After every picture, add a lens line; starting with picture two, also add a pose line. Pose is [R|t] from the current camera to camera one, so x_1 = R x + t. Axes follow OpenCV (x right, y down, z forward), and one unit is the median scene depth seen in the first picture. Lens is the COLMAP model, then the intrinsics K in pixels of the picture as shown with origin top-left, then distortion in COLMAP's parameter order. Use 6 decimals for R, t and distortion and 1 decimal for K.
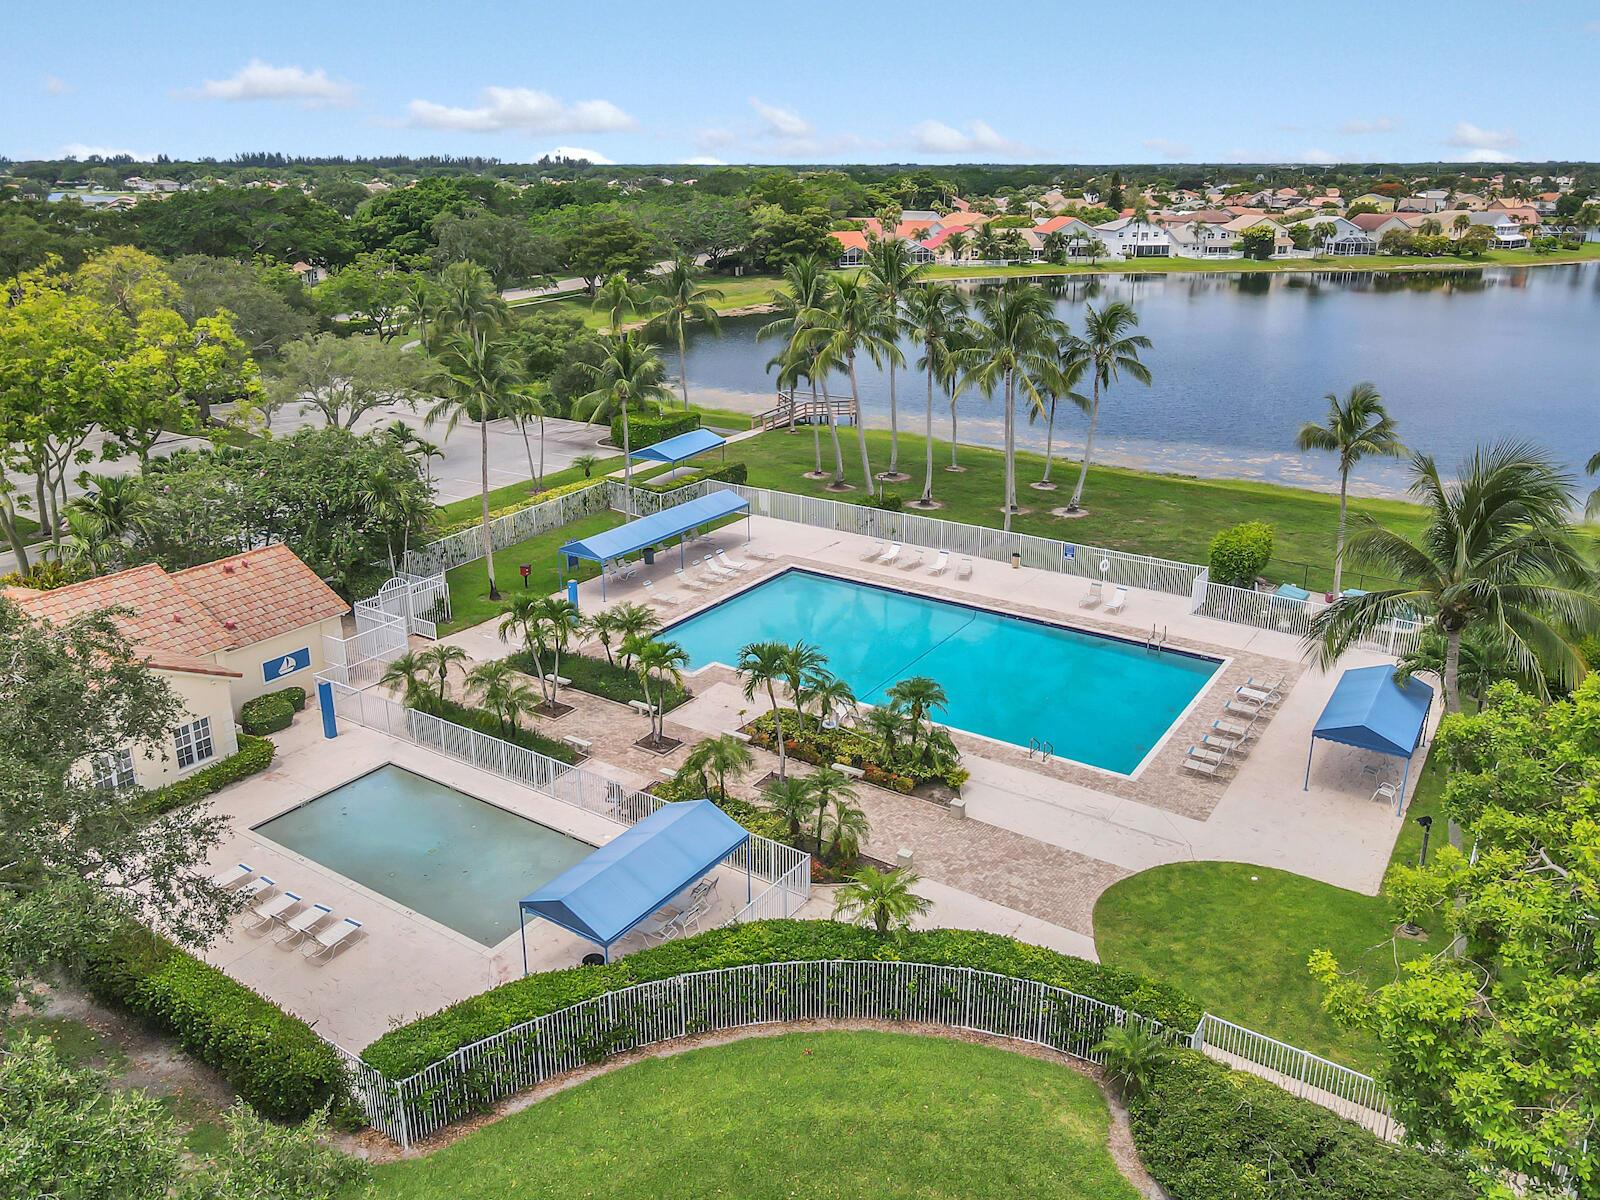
lens RADIAL K [[1169.7, 0, 813.4], [0, 1169.7, 584.8], [0, 0, 1]] dist [-0.011912, 0.036242]
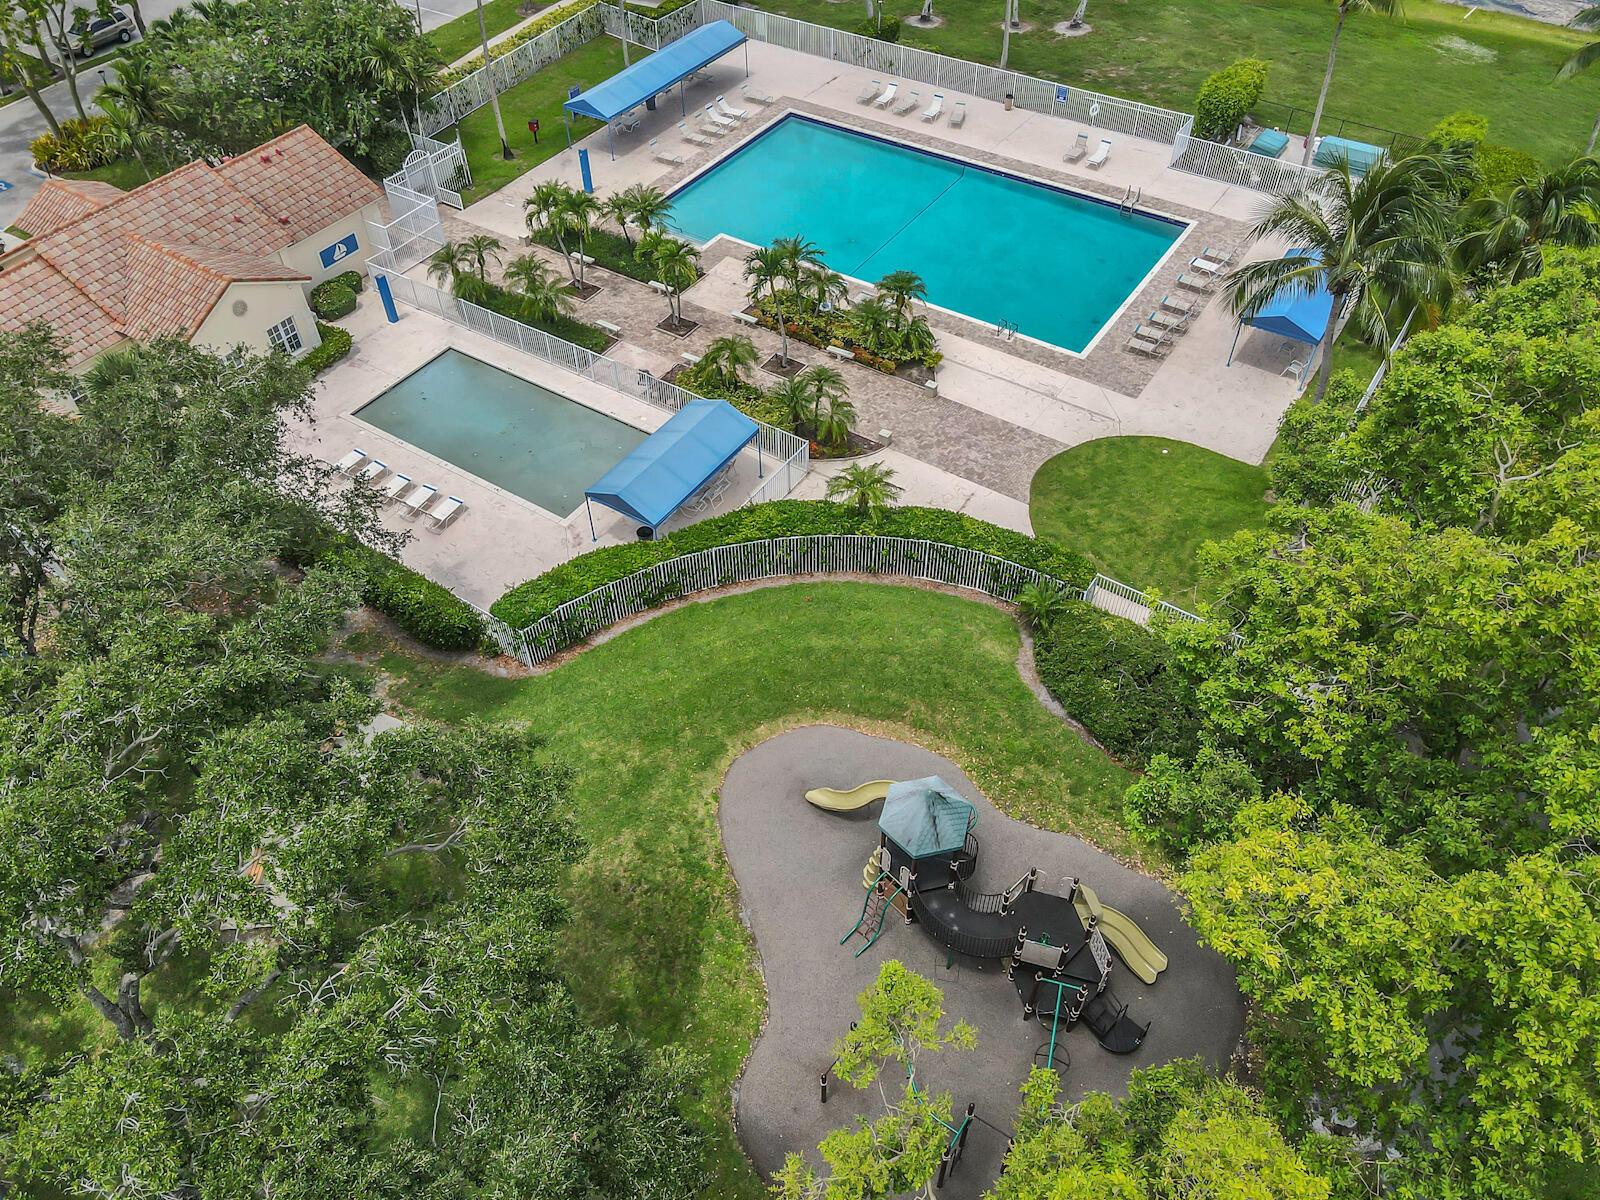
lens RADIAL K [[1169.7, 0, 806.3], [0, 1169.7, 607.1], [0, 0, 1]] dist [-0.011912, 0.036242]
pose [[0.999882, -0.007395, -0.013456, 0.009109], [0.013058, 0.870553, 0.491901, -0.198919], [0.008076, -0.492019, 0.870547, -0.151775]]
